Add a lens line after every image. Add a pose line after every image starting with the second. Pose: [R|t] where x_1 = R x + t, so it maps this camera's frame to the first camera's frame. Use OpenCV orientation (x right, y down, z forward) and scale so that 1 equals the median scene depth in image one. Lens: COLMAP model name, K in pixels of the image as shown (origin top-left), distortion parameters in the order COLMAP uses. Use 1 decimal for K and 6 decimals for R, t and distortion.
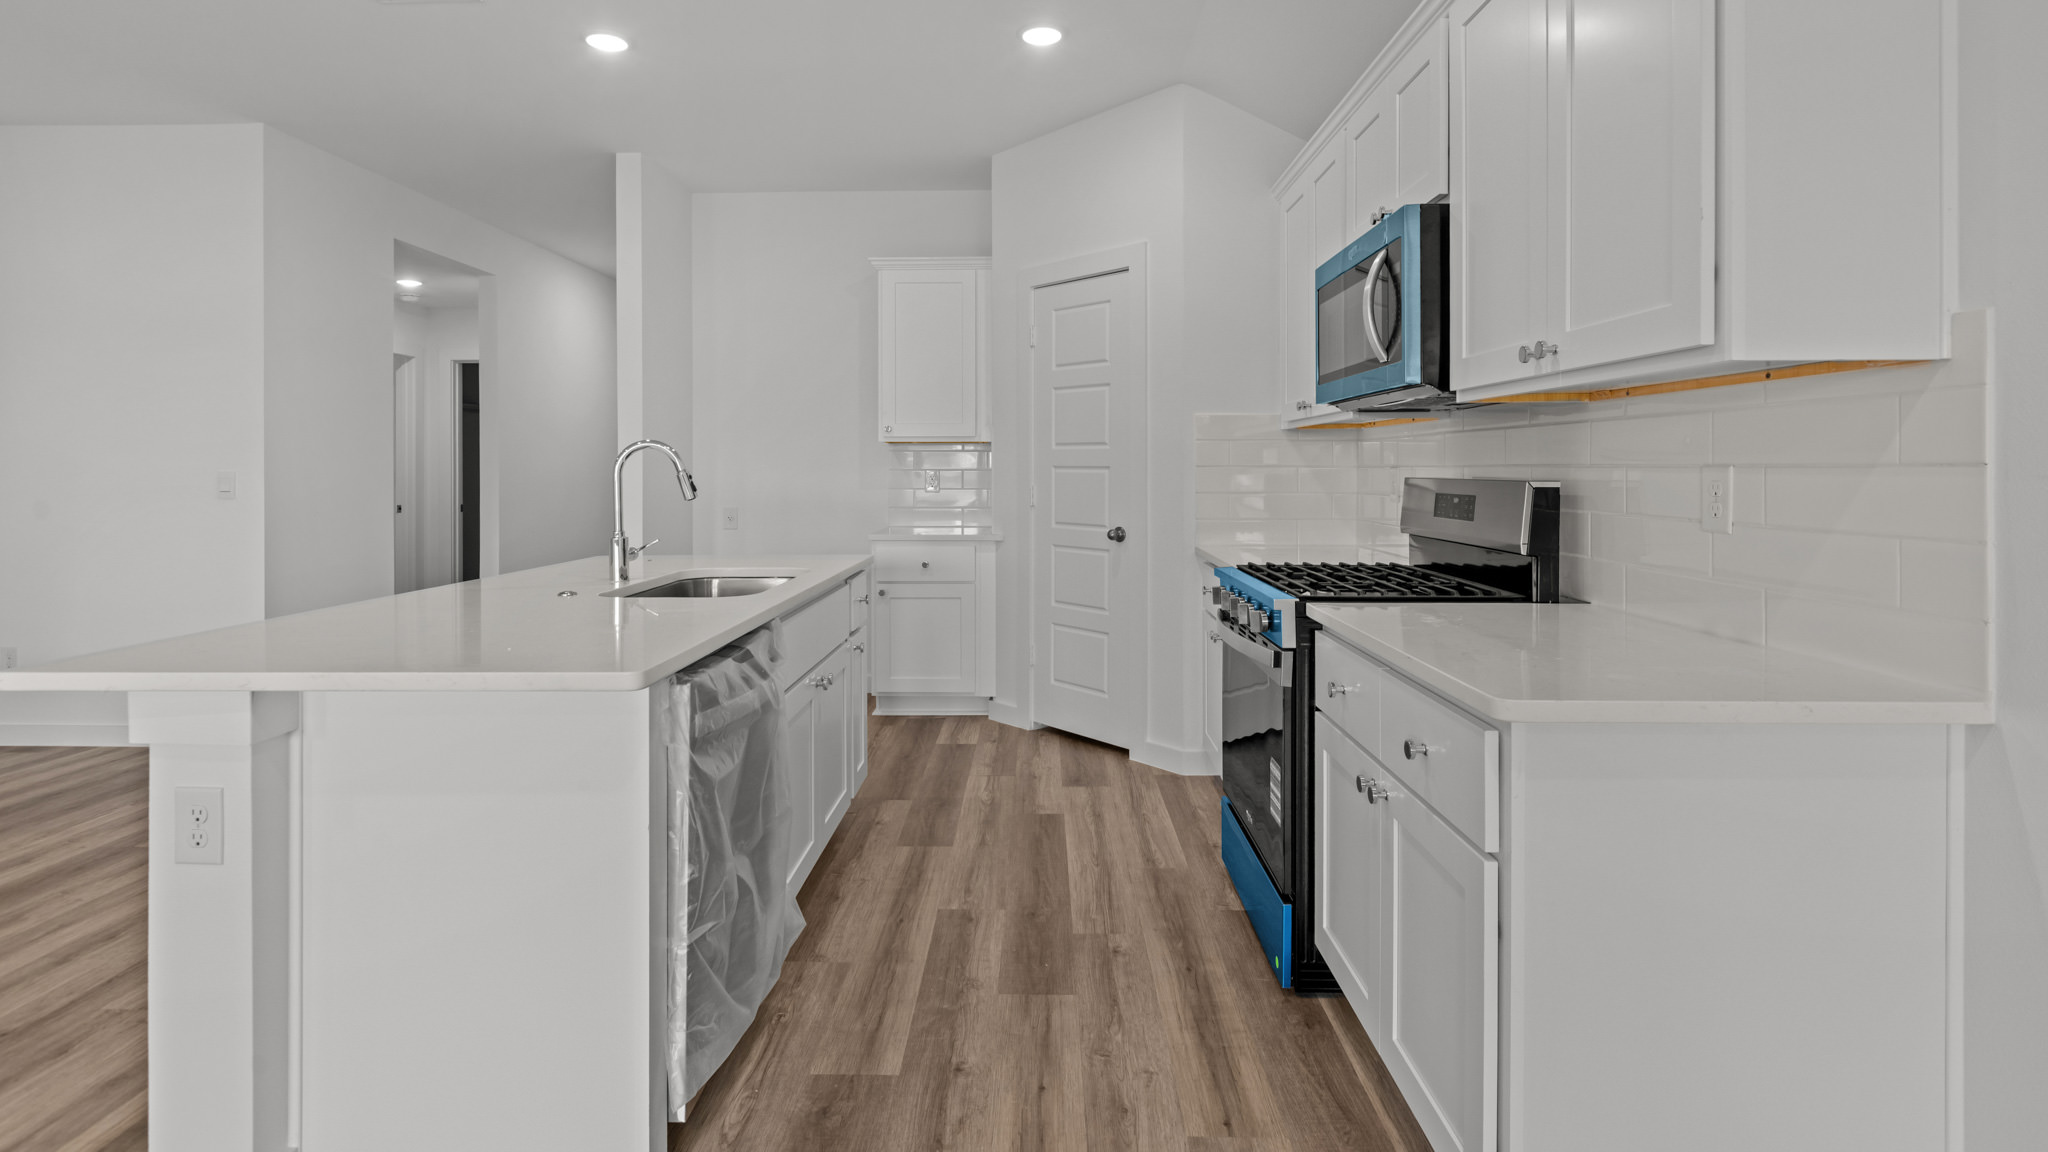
lens RADIAL K [[1002.4, 0, 1022.7], [0, 1002.4, 532.7], [0, 0, 1]] dist [-0.002435, -0.000063]
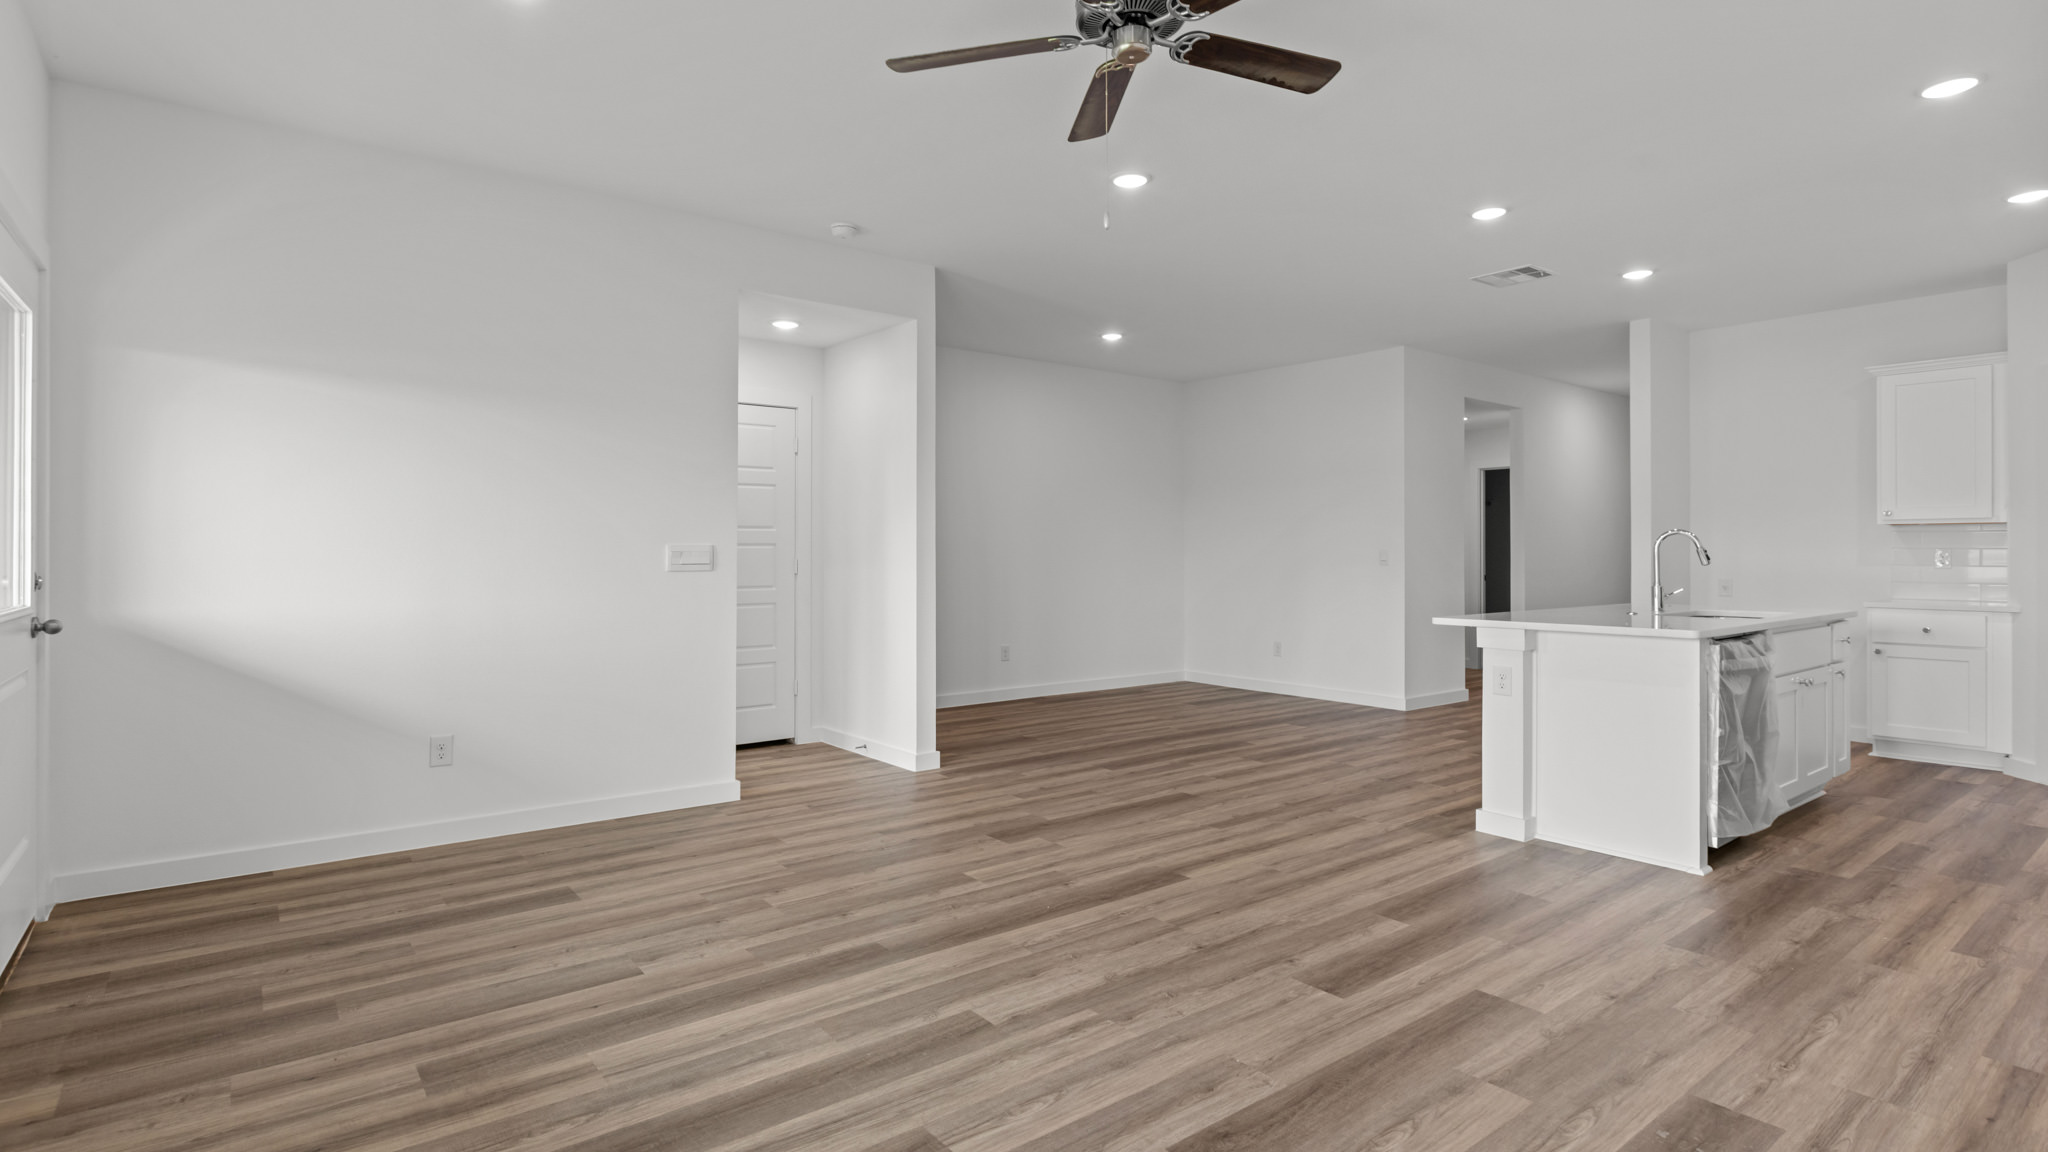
lens RADIAL K [[1002.4, 0, 1022.7], [0, 1002.4, 532.7], [0, 0, 1]] dist [-0.002435, -0.000063]
pose [[0.634530, -0.018497, -0.772677, 0.308292], [-0.046952, 0.996945, -0.062423, 0.093841], [0.771471, 0.075888, 0.631723, -1.232912]]
